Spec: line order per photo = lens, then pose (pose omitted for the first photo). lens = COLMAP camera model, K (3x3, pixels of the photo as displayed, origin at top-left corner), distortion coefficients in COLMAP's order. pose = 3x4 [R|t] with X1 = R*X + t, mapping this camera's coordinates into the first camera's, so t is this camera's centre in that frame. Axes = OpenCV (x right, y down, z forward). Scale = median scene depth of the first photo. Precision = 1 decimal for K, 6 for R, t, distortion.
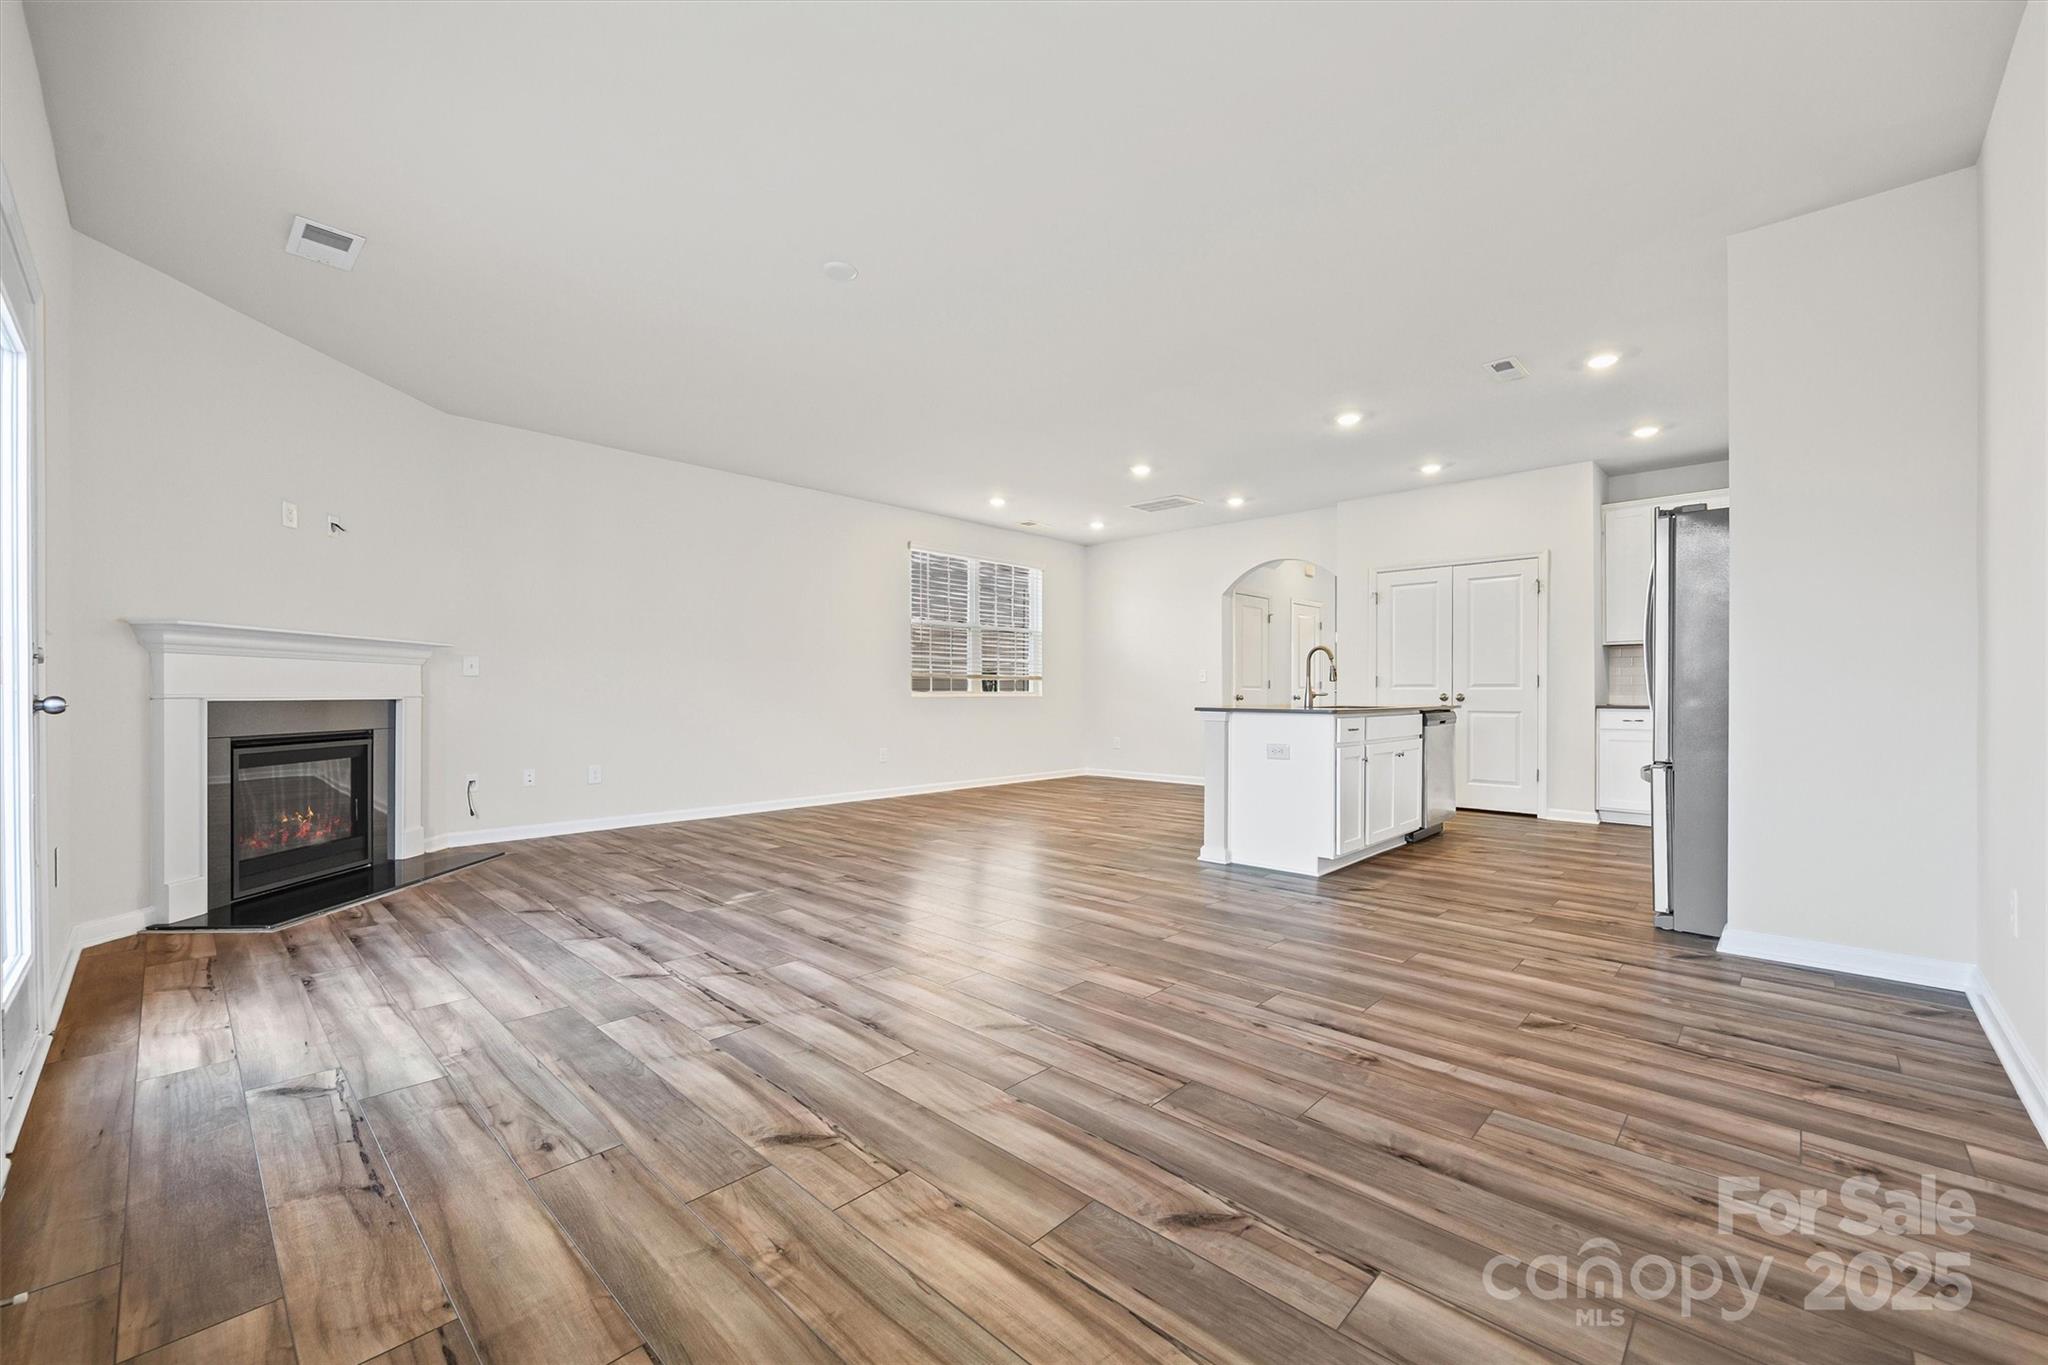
lens RADIAL K [[796.2, 0, 1025.9], [0, 796.2, 687.7], [0, 0, 1]] dist [-0.000540, 0.000019]
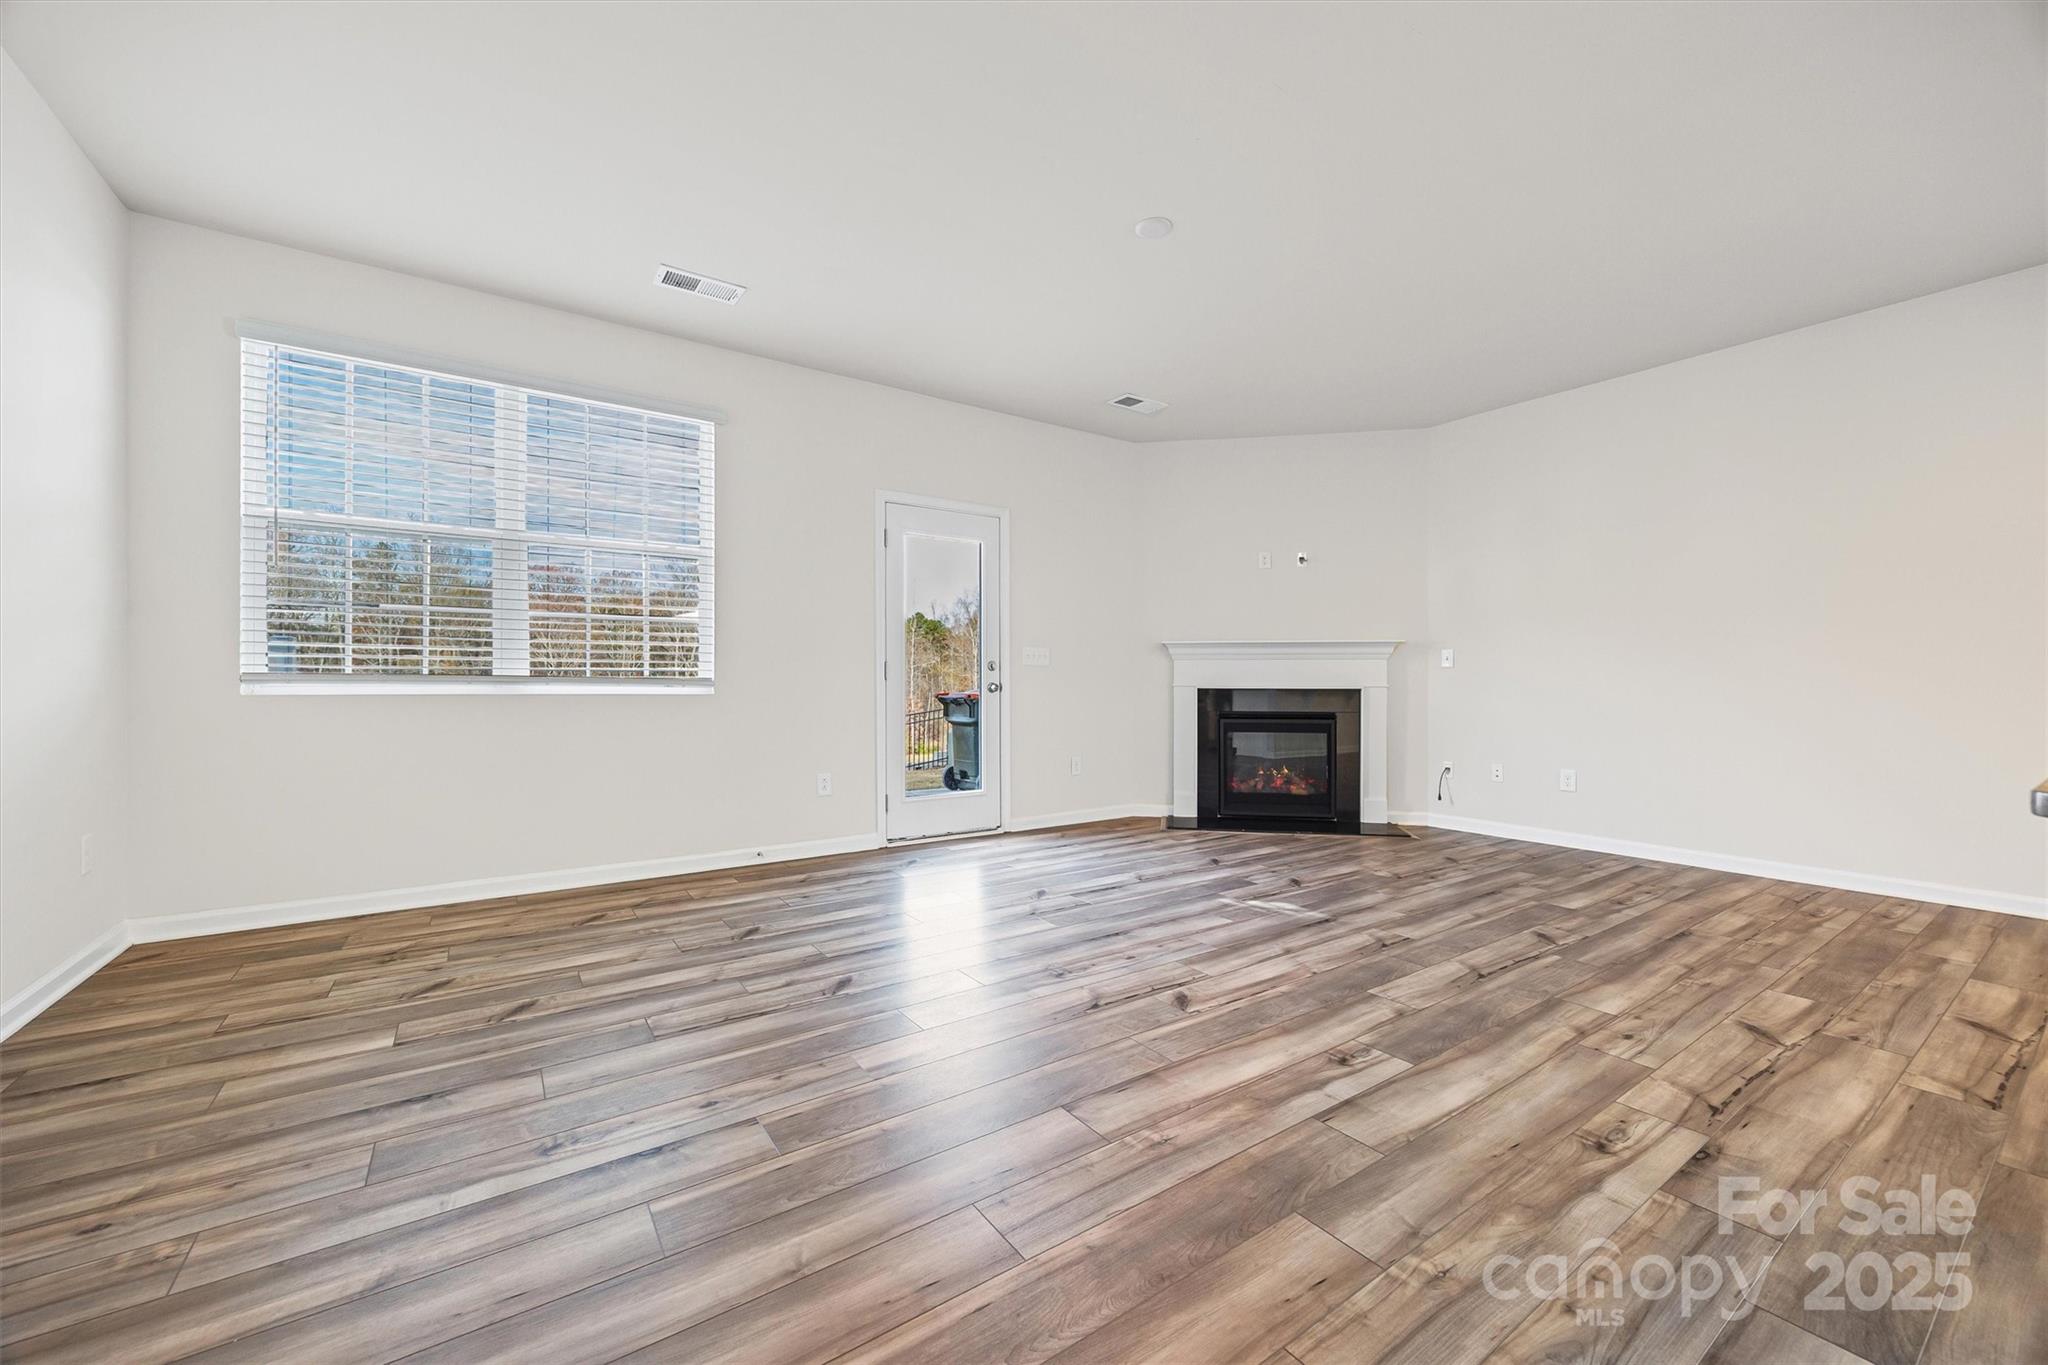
lens RADIAL K [[809.0, 0, 1024.0], [0, 809.0, 682.5], [0, 0, 1]] dist [0.000710, -0.001960]
pose [[-0.205174, -0.001871, -0.978724, 0.721557], [0.003867, 0.999989, -0.002723, 0.008160], [0.978718, -0.004343, -0.205164, 1.048505]]
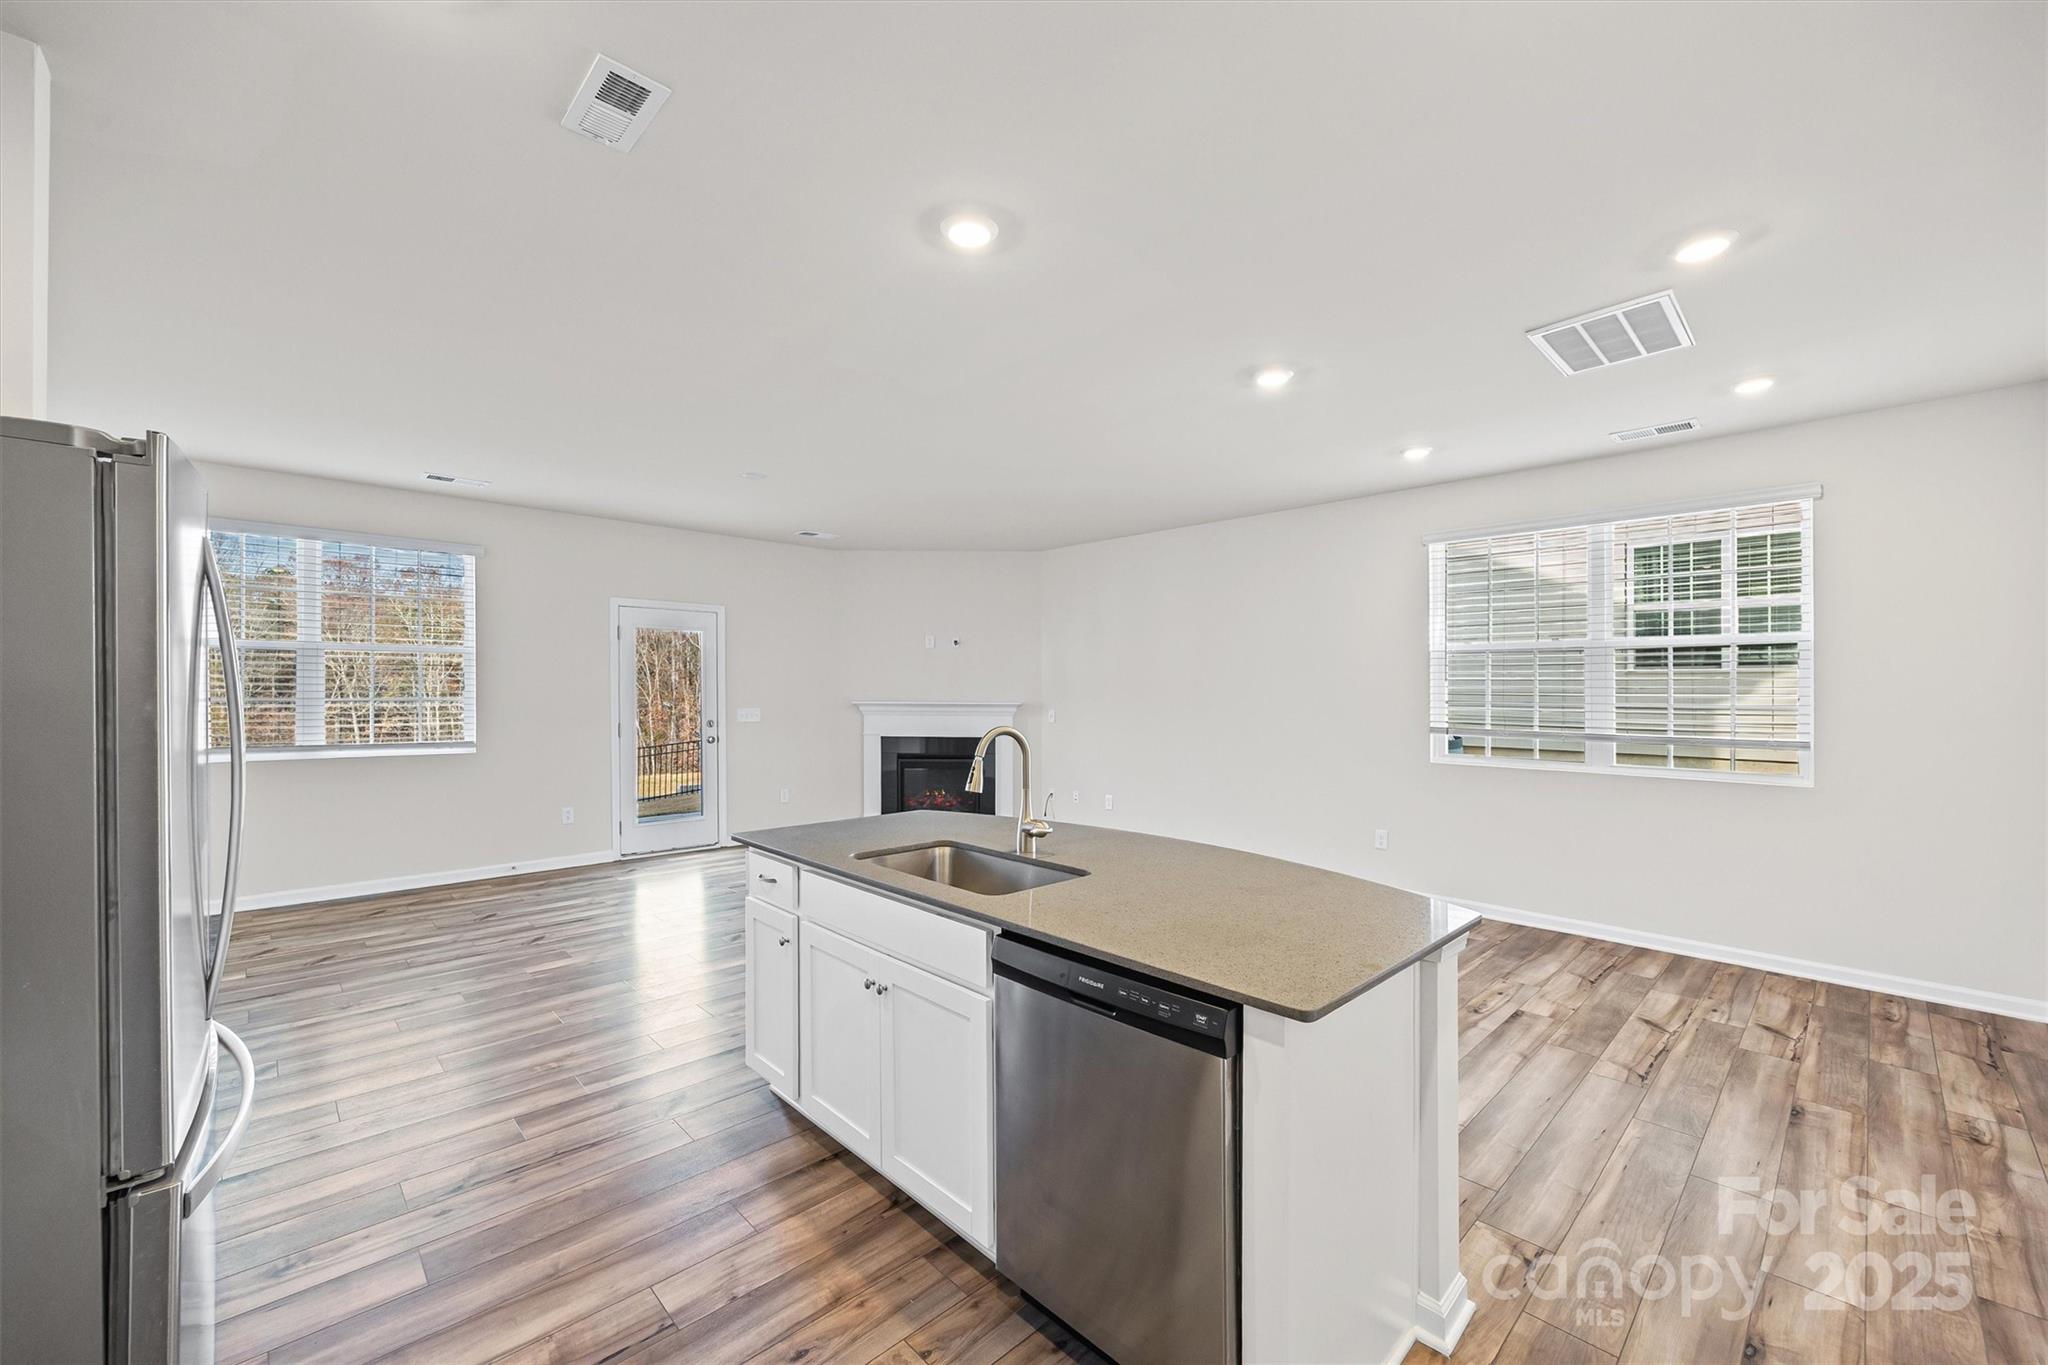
lens RADIAL K [[824.8, 0, 1021.0], [0, 824.8, 692.7], [0, 0, 1]] dist [0.000157, 0.000232]
pose [[-0.046672, 0.000324, -0.998910, 1.319696], [0.000285, 1.000000, 0.000311, -0.111162], [0.998910, -0.000270, -0.046672, 1.583010]]
